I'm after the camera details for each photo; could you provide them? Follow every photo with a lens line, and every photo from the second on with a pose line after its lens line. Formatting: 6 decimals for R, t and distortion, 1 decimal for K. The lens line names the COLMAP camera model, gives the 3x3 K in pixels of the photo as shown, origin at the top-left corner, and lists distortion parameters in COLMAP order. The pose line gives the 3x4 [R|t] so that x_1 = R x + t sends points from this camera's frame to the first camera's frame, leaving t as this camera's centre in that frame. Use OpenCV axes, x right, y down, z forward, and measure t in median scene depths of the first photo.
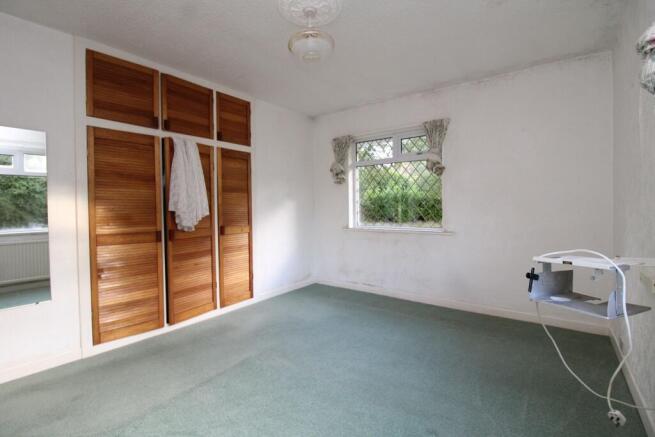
lens RADIAL K [[308.4, 0, 327.5], [0, 308.4, 218.5], [0, 0, 1]] dist [0.000069, -0.000242]
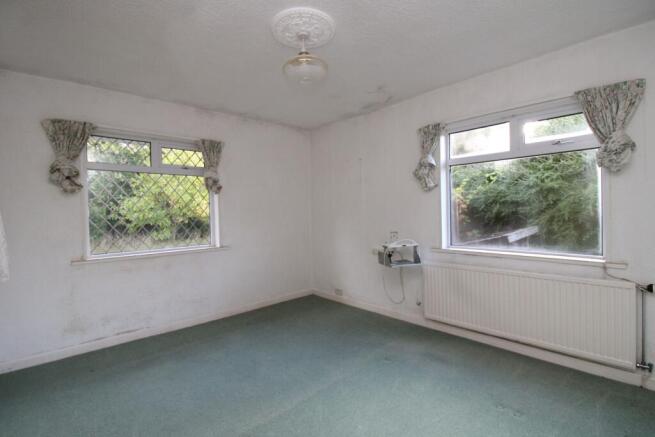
lens RADIAL K [[303.8, 0, 327.5], [0, 303.8, 218.5], [0, 0, 1]] dist [0.001445, -0.000052]
pose [[0.175930, -0.016570, 0.984263, -0.584387], [0.059627, 0.998202, 0.006147, -0.039083], [-0.982595, 0.057607, 0.176602, 0.446172]]
